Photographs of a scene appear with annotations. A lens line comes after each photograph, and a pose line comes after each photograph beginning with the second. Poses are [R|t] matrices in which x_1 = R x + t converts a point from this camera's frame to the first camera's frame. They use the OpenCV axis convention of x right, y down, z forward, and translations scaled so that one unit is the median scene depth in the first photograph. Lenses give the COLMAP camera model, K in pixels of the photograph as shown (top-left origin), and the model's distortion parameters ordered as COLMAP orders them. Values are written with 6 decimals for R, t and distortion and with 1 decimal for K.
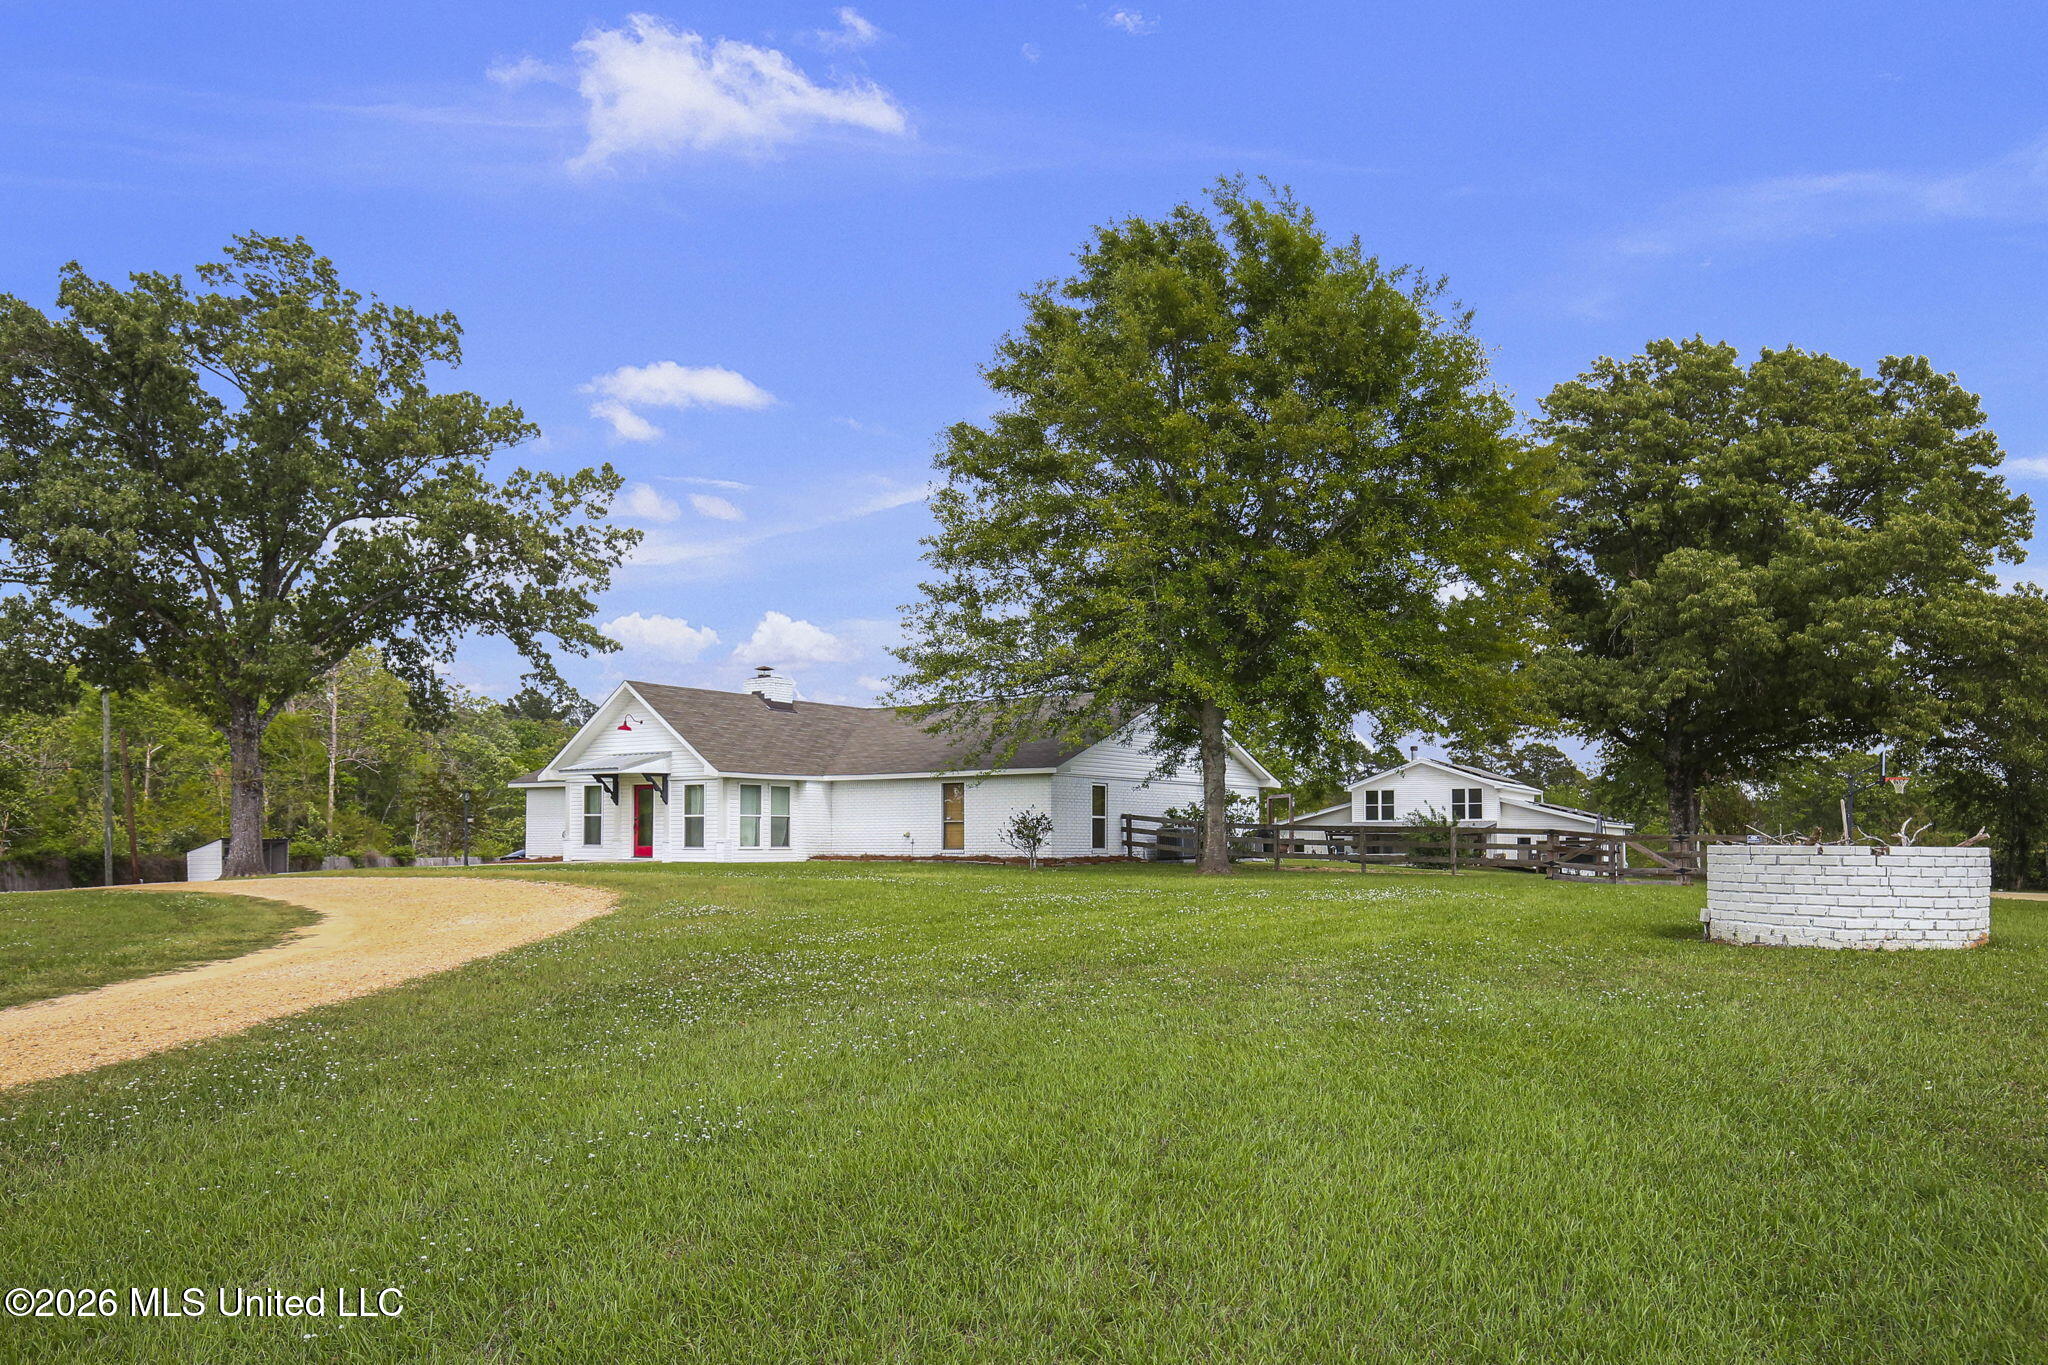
lens RADIAL K [[1713.6, 0, 1067.5], [0, 1713.6, 772.9], [0, 0, 1]] dist [0.037903, -0.041771]
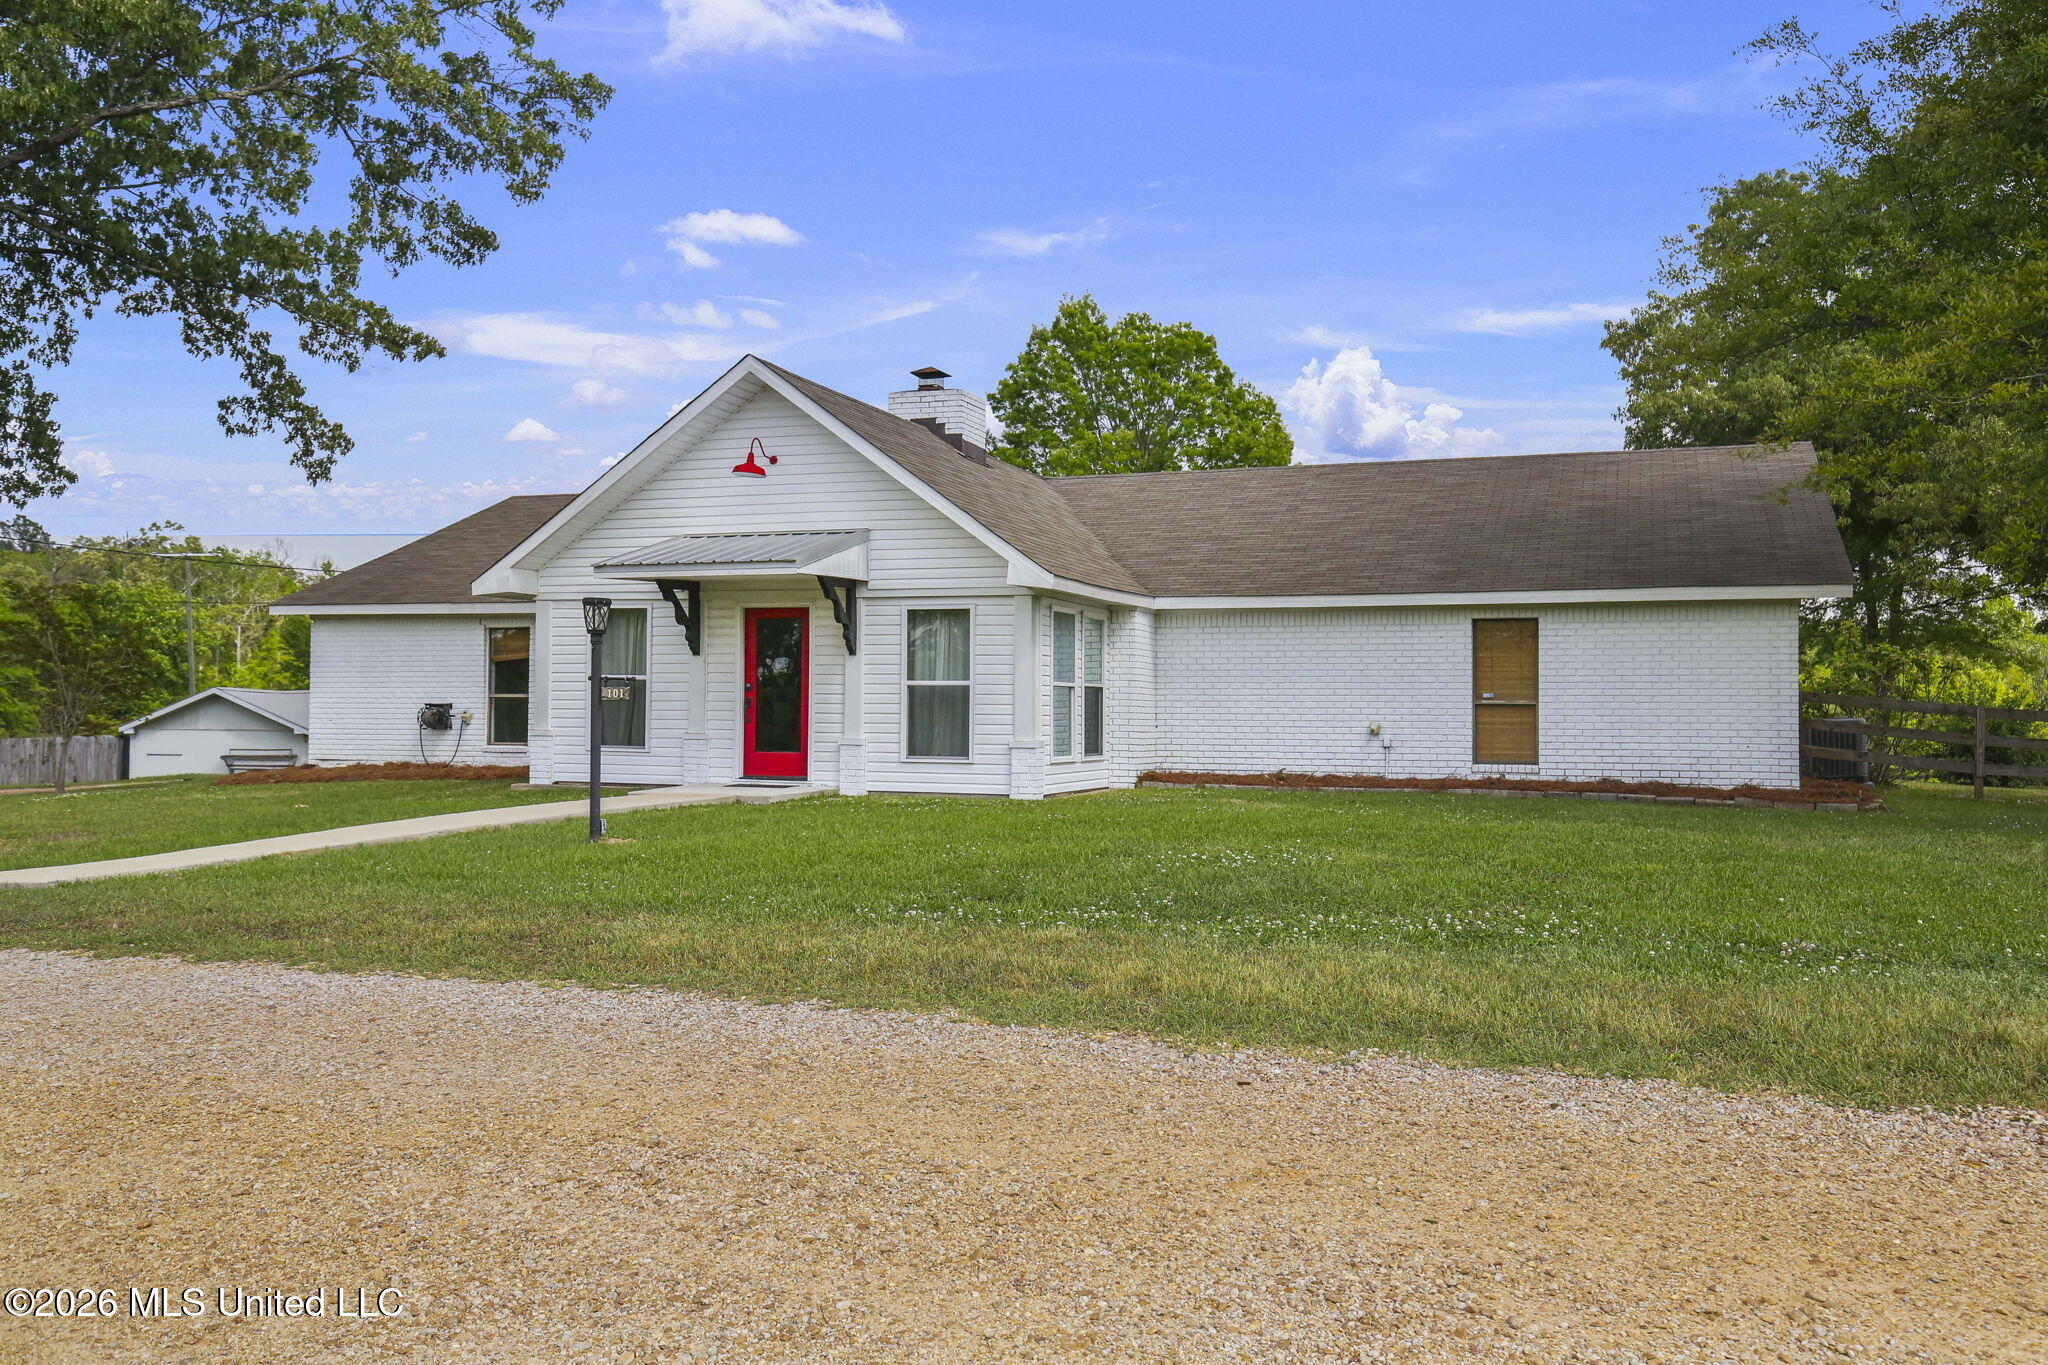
lens RADIAL K [[1760.6, 0, 1068.0], [0, 1760.6, 679.1], [0, 0, 1]] dist [0.016863, 0.034101]
pose [[0.957822, 0.014386, 0.287000, -0.283775], [-0.020616, 0.999613, 0.018697, 0.014152], [-0.286620, -0.023825, 0.957748, 0.526795]]
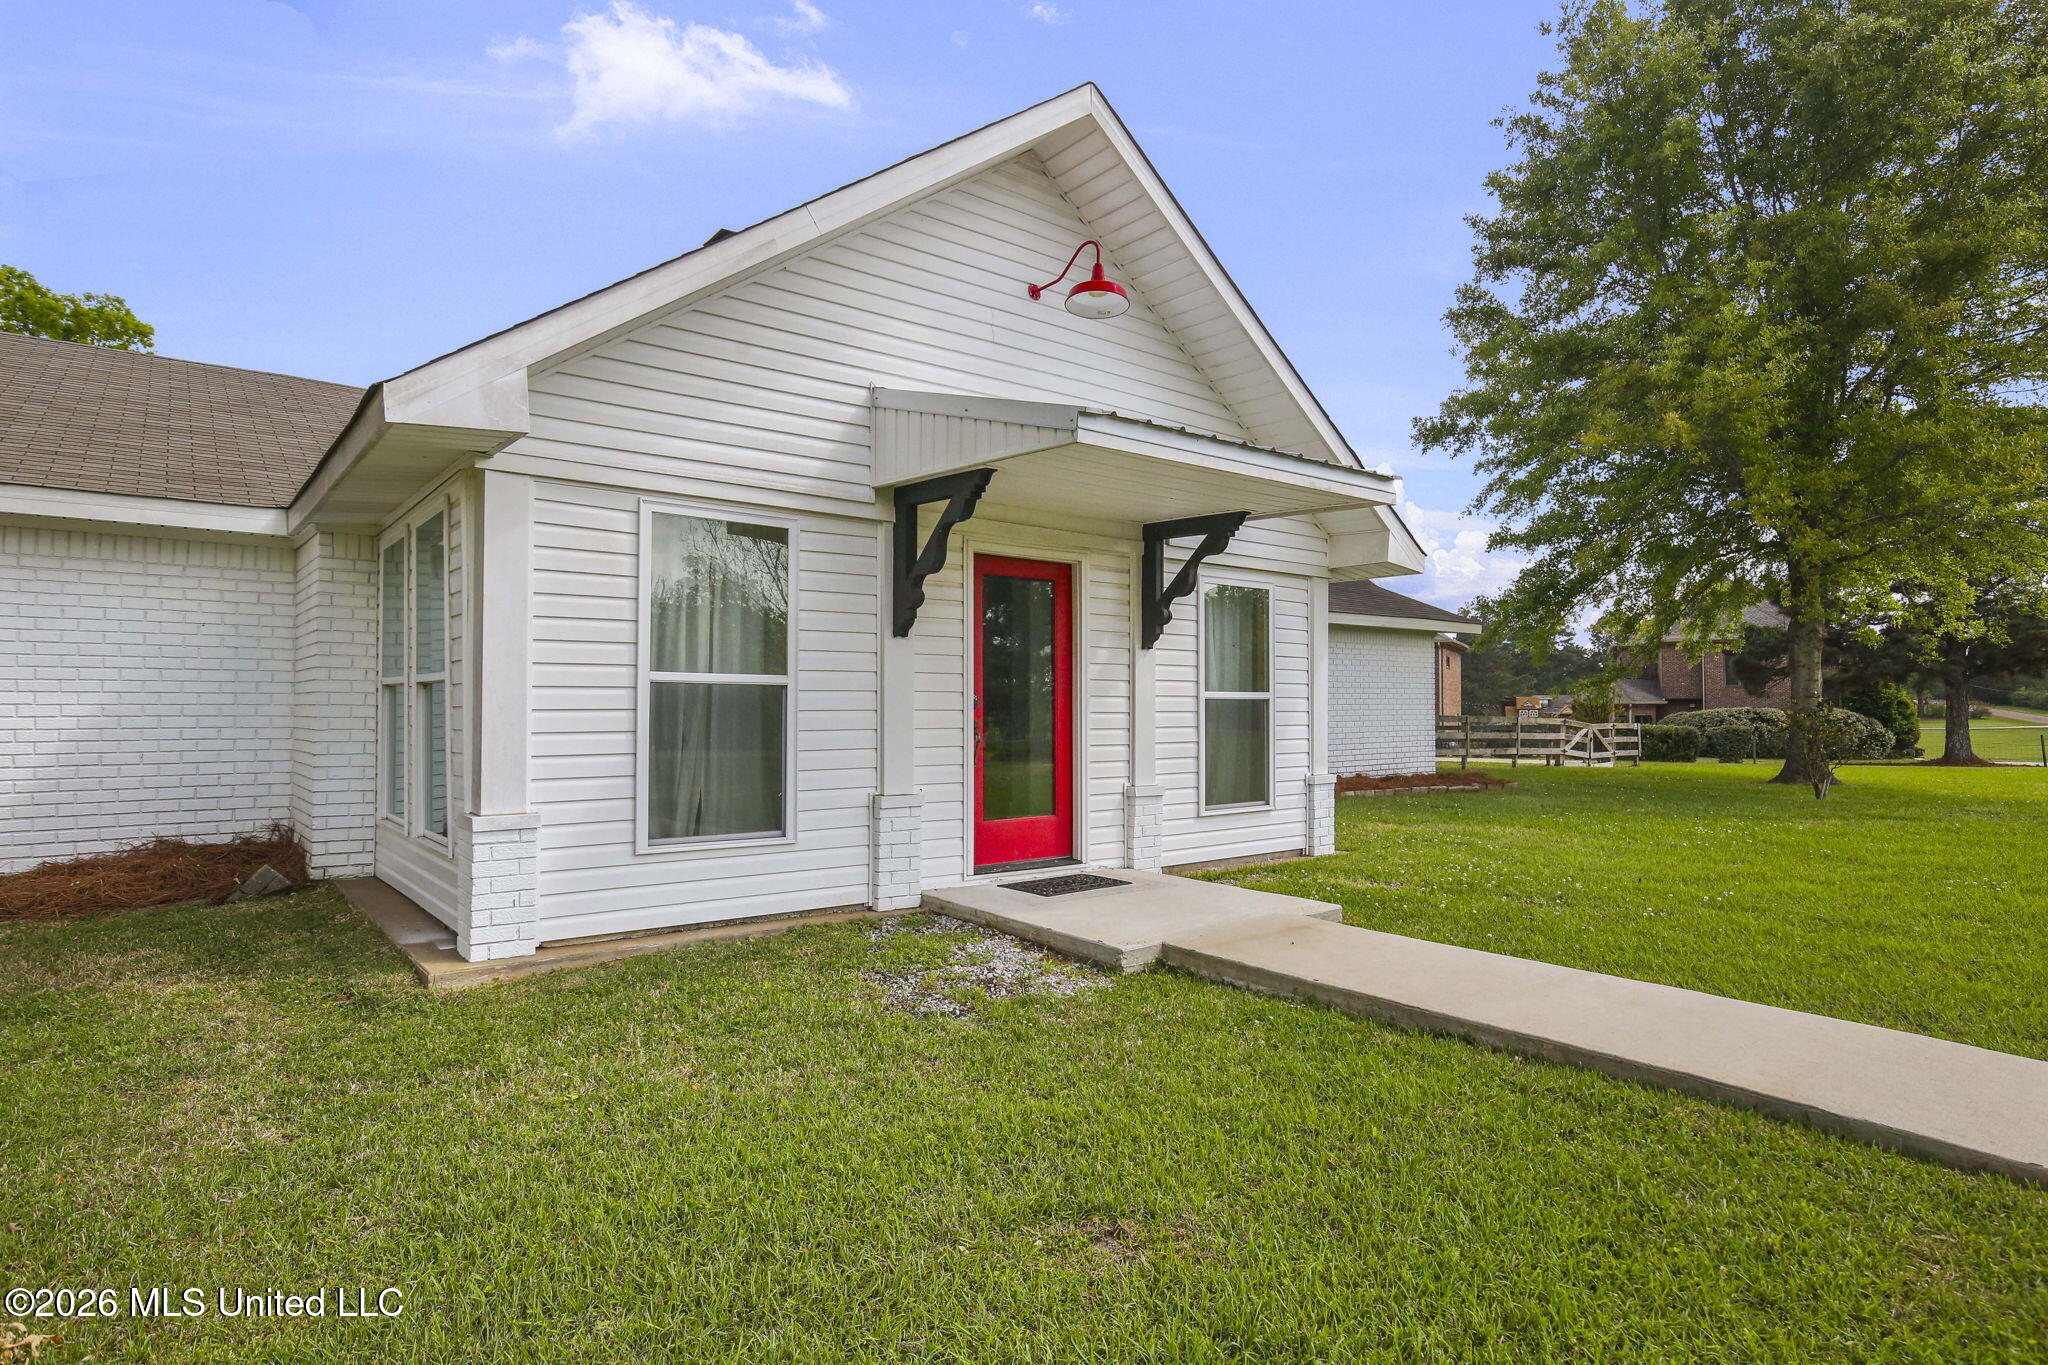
lens RADIAL K [[1083.8, 0, 987.3], [0, 1083.8, 682.1], [0, 0, 1]] dist [-0.000021, -0.000249]
pose [[0.279090, 0.022363, 0.960004, -0.366991], [-0.040544, 0.999112, -0.011487, 0.024310], [-0.959409, -0.035716, 0.279749, 0.903652]]
